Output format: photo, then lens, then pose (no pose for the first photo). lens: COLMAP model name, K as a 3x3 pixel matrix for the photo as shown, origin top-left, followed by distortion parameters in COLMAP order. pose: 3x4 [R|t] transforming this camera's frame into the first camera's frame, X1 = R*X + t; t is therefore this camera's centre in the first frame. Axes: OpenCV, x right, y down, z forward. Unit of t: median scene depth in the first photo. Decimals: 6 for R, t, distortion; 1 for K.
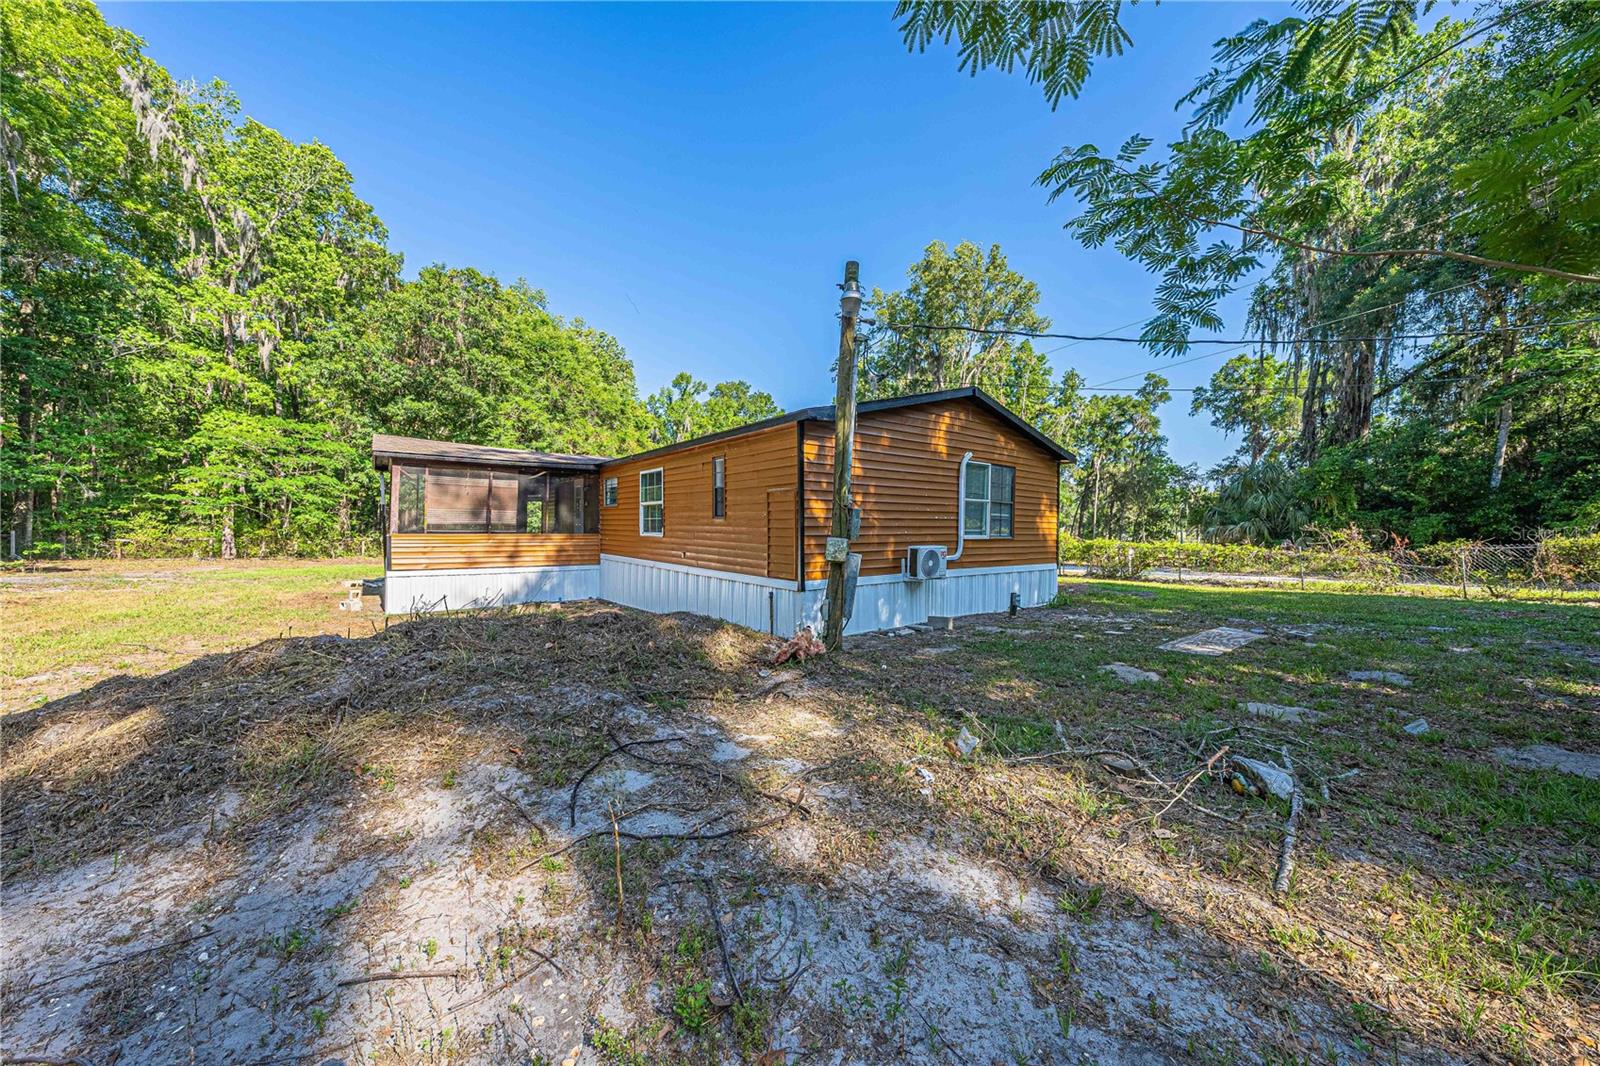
lens RADIAL K [[551.2, 0, 800.0], [0, 551.2, 533.0], [0, 0, 1]] dist [-0.002855, 0.000234]
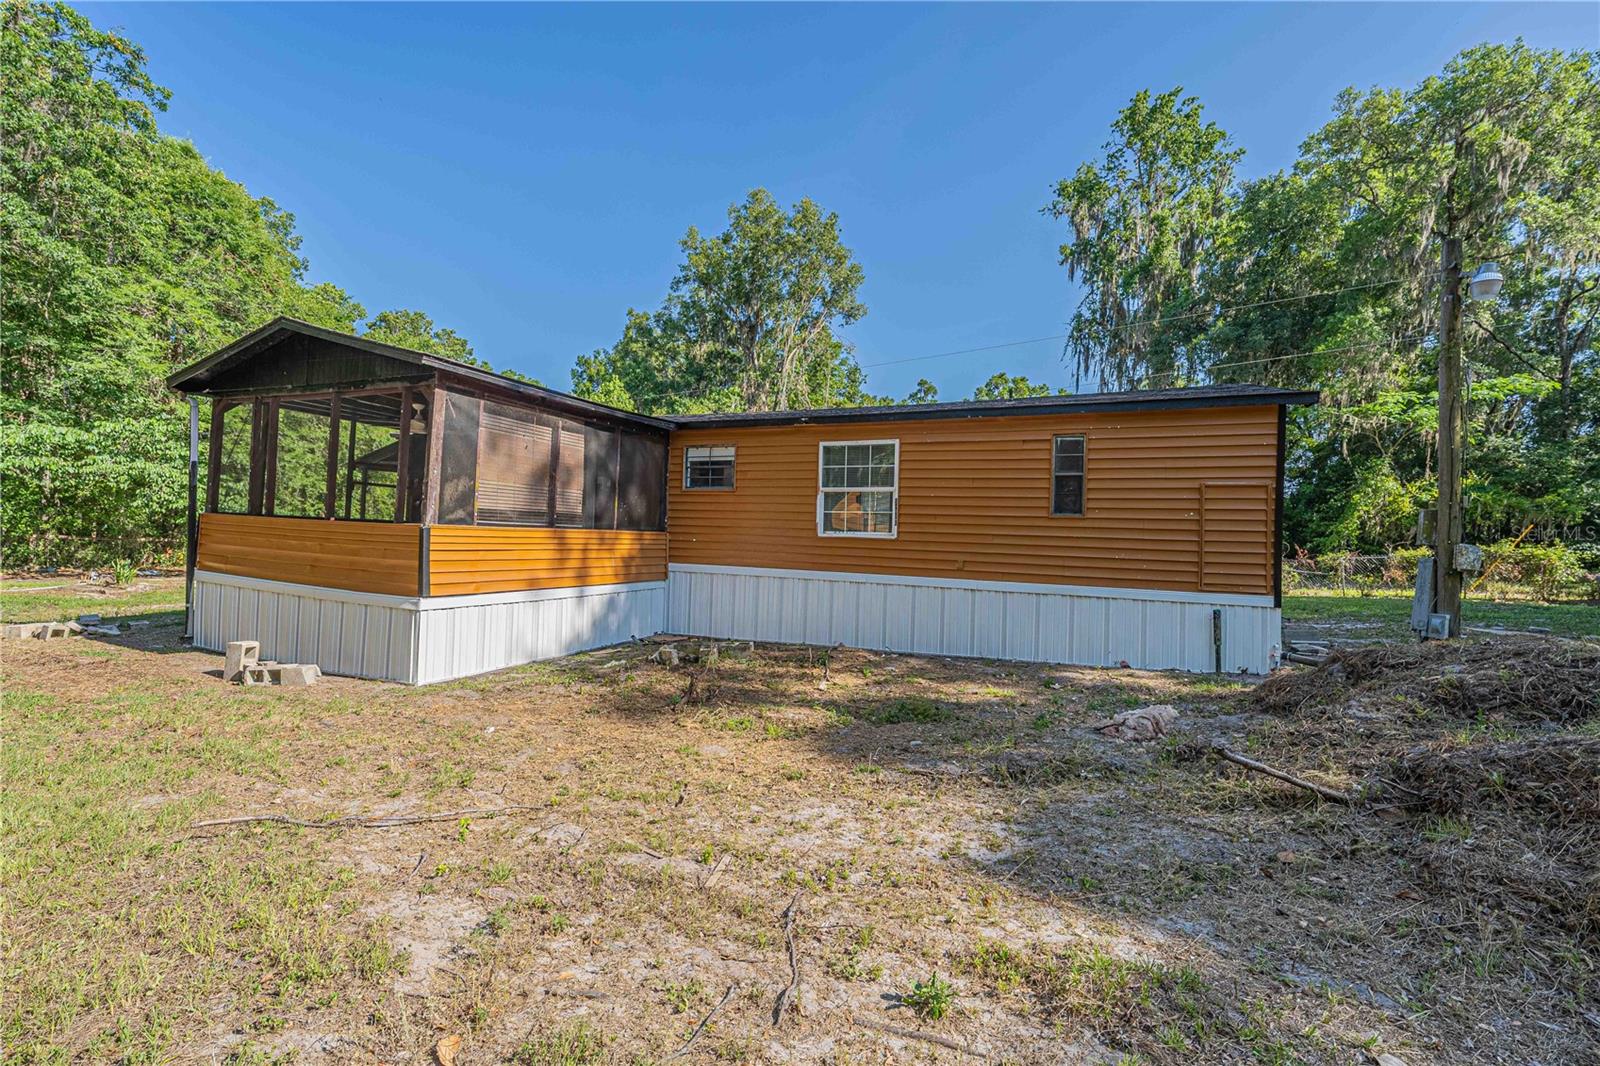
lens RADIAL K [[673.0, 0, 790.7], [0, 673.0, 536.6], [0, 0, 1]] dist [0.000815, 0.000095]
pose [[0.879889, 0.017640, 0.474853, -0.639832], [-0.016667, 0.999841, -0.006259, 0.009729], [-0.474888, -0.002407, 0.880043, 0.257854]]
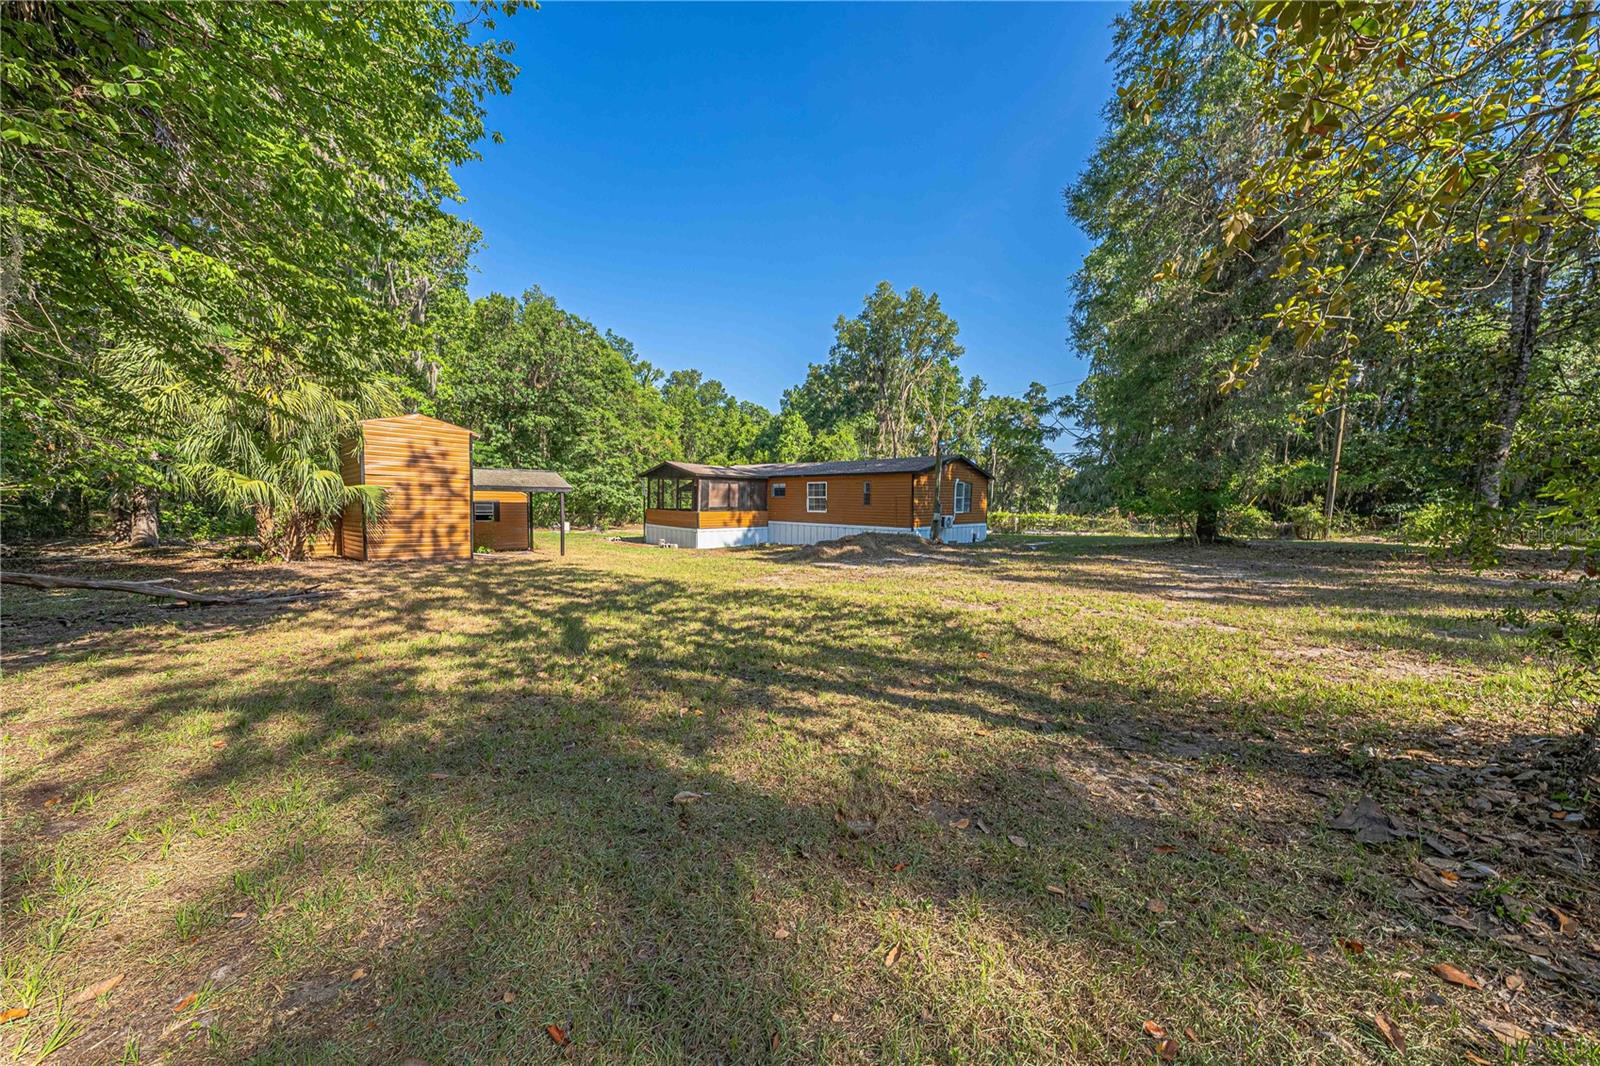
lens RADIAL K [[558.7, 0, 788.3], [0, 558.7, 539.4], [0, 0, 1]] dist [-0.001876, -0.000052]
pose [[0.988336, -0.011649, 0.151842, -0.627708], [0.002305, 0.998100, 0.061565, -0.019748], [-0.152271, -0.060496, 0.986486, -1.041069]]
